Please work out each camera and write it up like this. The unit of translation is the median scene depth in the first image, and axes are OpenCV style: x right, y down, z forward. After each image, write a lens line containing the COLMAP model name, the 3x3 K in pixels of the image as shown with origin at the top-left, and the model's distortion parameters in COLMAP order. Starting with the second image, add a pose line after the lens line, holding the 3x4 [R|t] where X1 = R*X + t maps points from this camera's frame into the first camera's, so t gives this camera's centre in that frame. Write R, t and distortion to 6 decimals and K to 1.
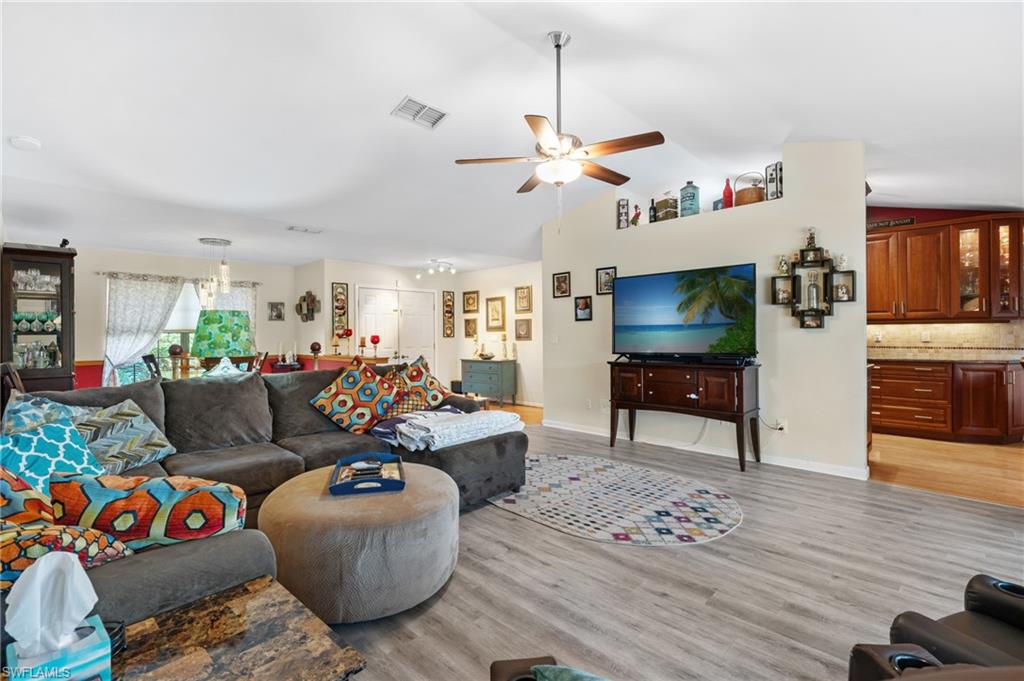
lens RADIAL K [[460.4, 0, 515.9], [0, 460.4, 334.9], [0, 0, 1]] dist [-0.002590, 0.000195]
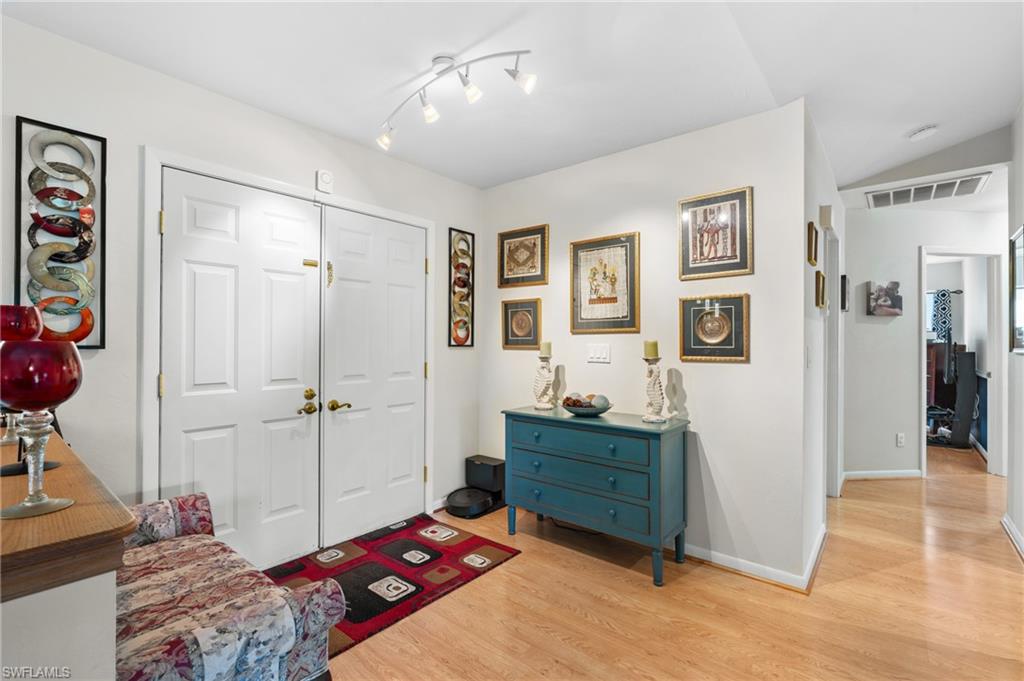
lens RADIAL K [[460.4, 0, 513.0], [0, 460.4, 336.6], [0, 0, 1]] dist [-0.002590, 0.000195]
pose [[0.997806, 0.014215, 0.064654, -0.201882], [-0.013534, 0.999848, -0.010960, -0.000771], [-0.064800, 0.010061, 0.997848, 0.963762]]
